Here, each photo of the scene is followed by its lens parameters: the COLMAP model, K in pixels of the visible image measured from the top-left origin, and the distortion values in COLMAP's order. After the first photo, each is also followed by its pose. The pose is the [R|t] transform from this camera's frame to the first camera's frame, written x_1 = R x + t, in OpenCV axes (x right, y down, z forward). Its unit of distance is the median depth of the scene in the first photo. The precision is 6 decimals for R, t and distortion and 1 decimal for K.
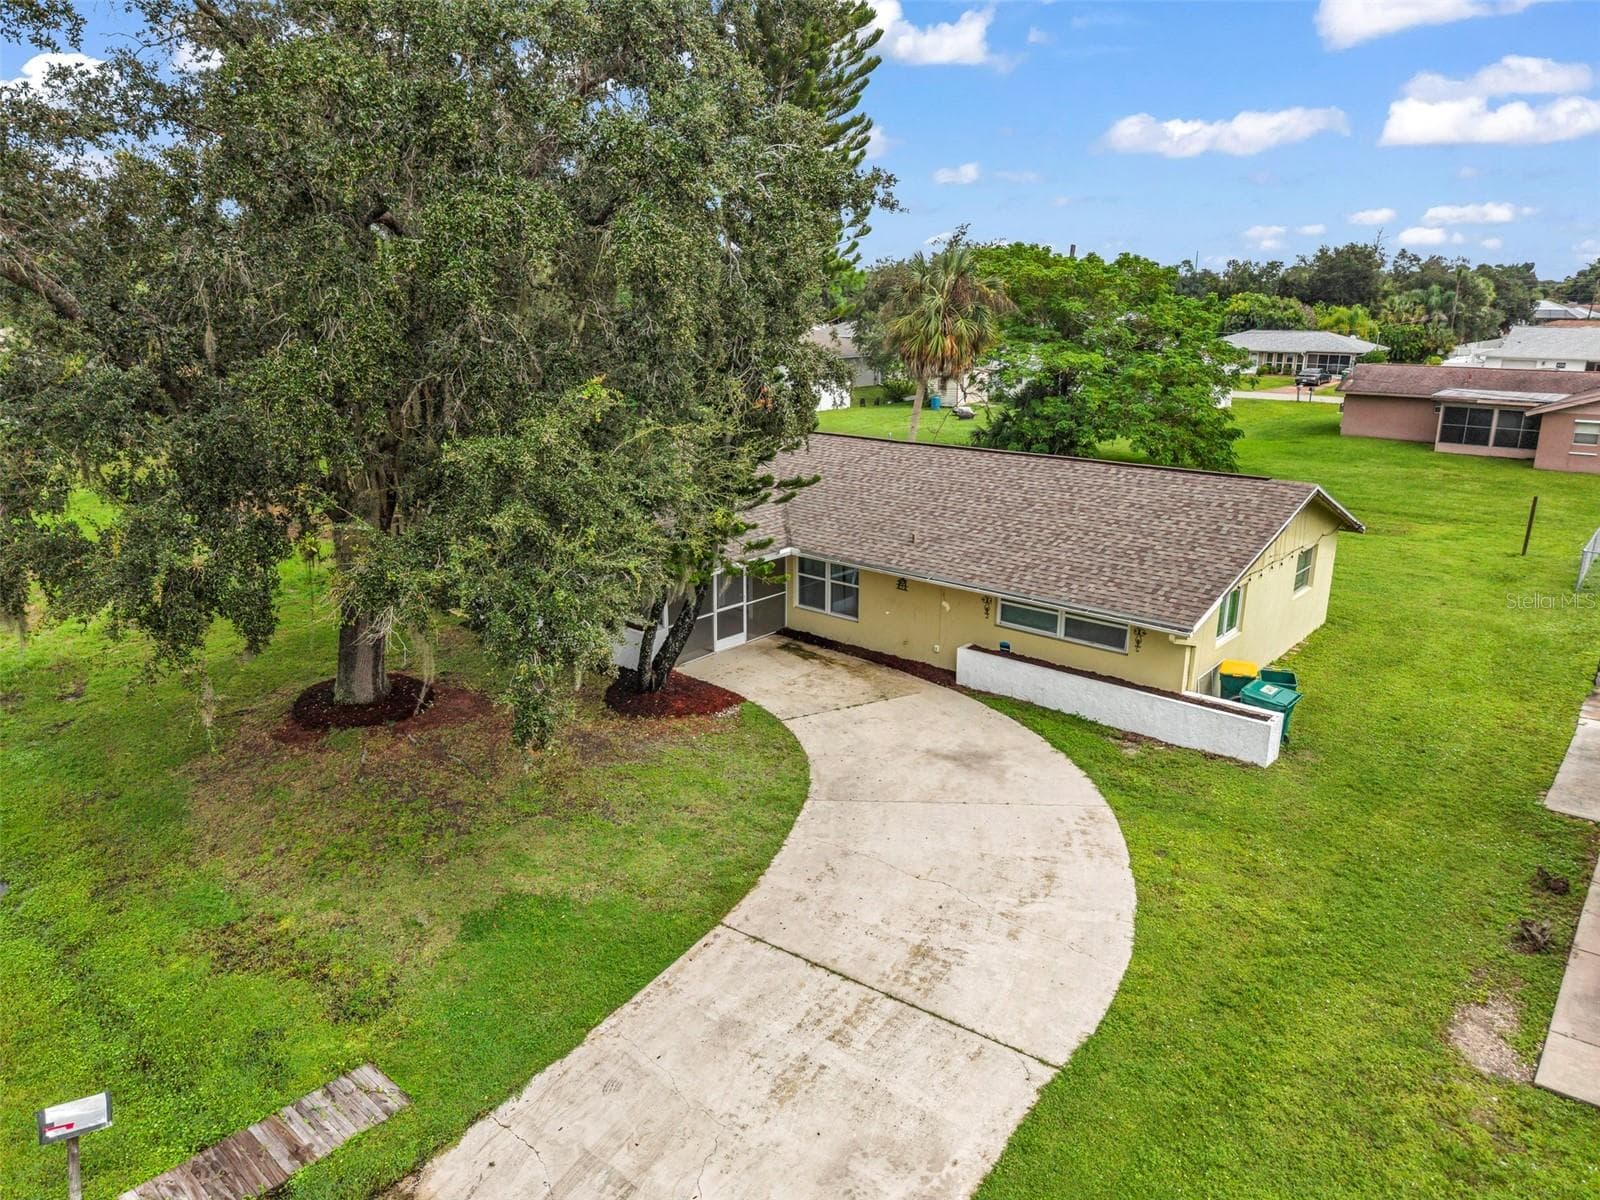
lens RADIAL K [[1074.8, 0, 802.3], [0, 1074.8, 590.0], [0, 0, 1]] dist [0.030355, -0.032512]
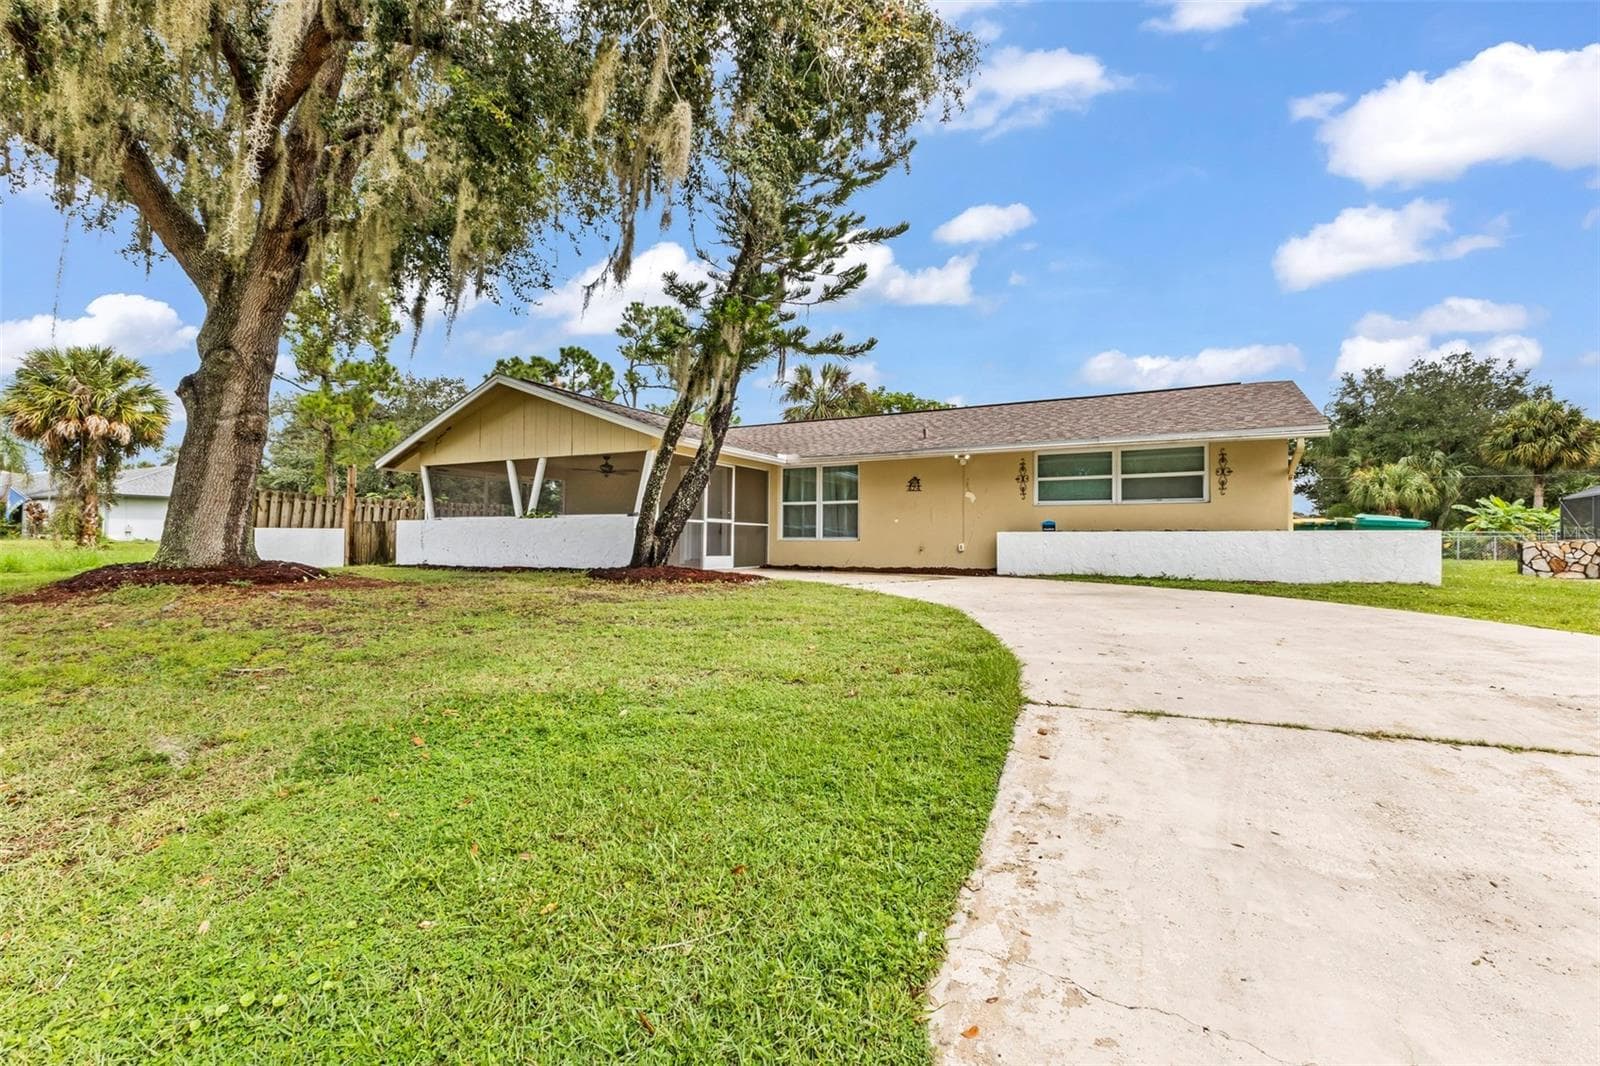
lens RADIAL K [[706.4, 0, 802.8], [0, 706.4, 536.9], [0, 0, 1]] dist [0.003700, 0.000197]
pose [[0.975555, 0.006423, 0.219663, -0.160723], [0.053851, 0.962109, -0.267295, 0.235702], [-0.213057, 0.272590, 0.938244, 0.561138]]
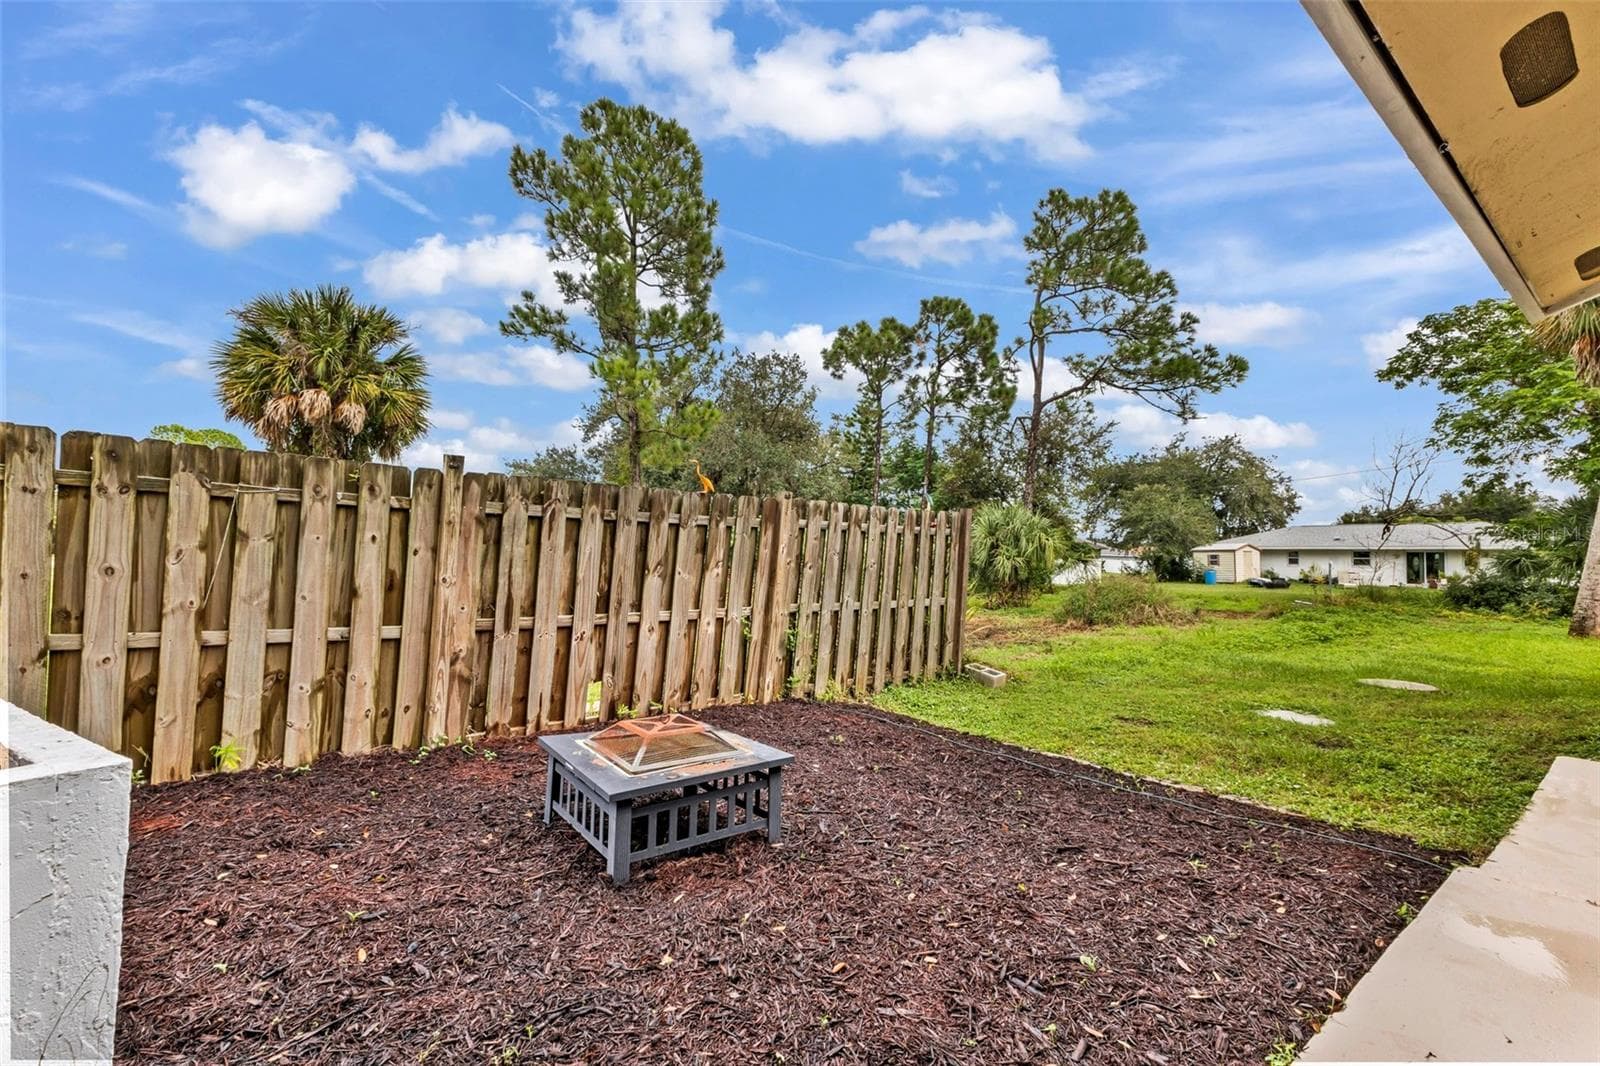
lens RADIAL K [[701.1, 0, 800.0], [0, 701.1, 533.0], [0, 0, 1]] dist [0.003977, 0.000051]
pose [[0.980163, 0.007652, -0.198046, -0.415521], [-0.066627, 0.953821, -0.292892, -0.039657], [0.186659, 0.300277, 0.935410, 1.425661]]
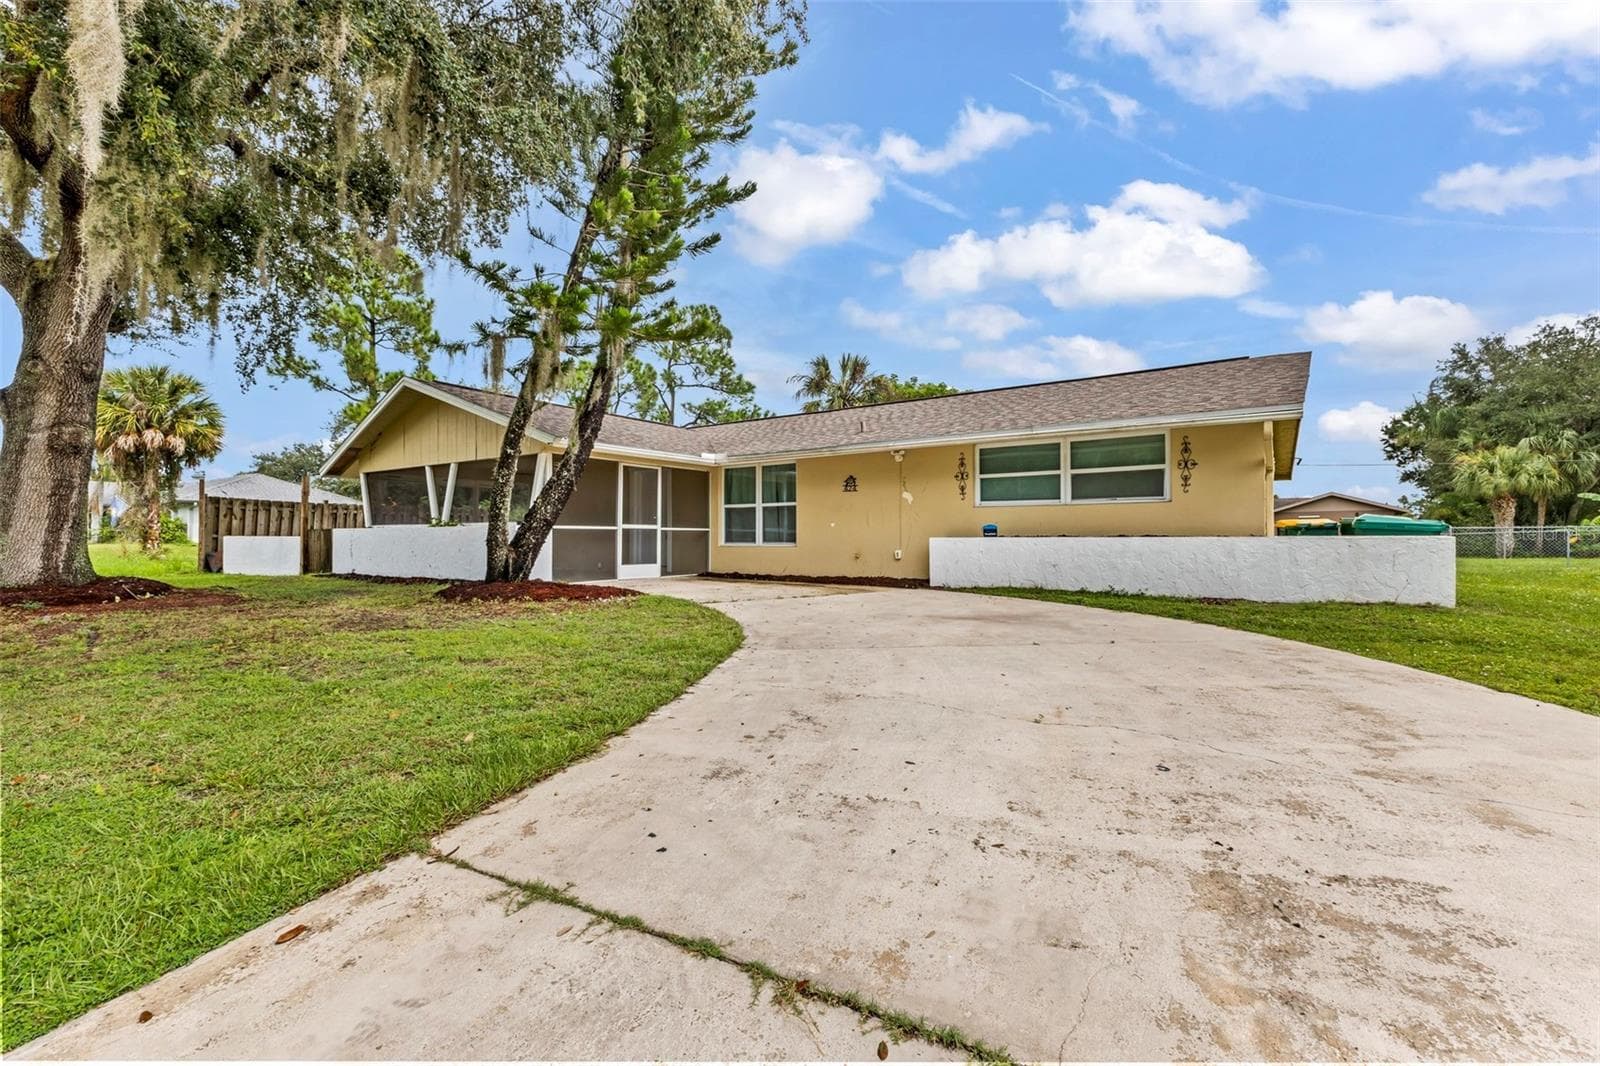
lens RADIAL K [[701.1, 0, 800.0], [0, 701.1, 533.0], [0, 0, 1]] dist [0.003977, 0.000051]
pose [[0.994791, -0.002060, 0.101918, -0.000413], [0.029697, 0.962284, -0.270423, 0.212449], [-0.097517, 0.272041, 0.957332, 0.601917]]
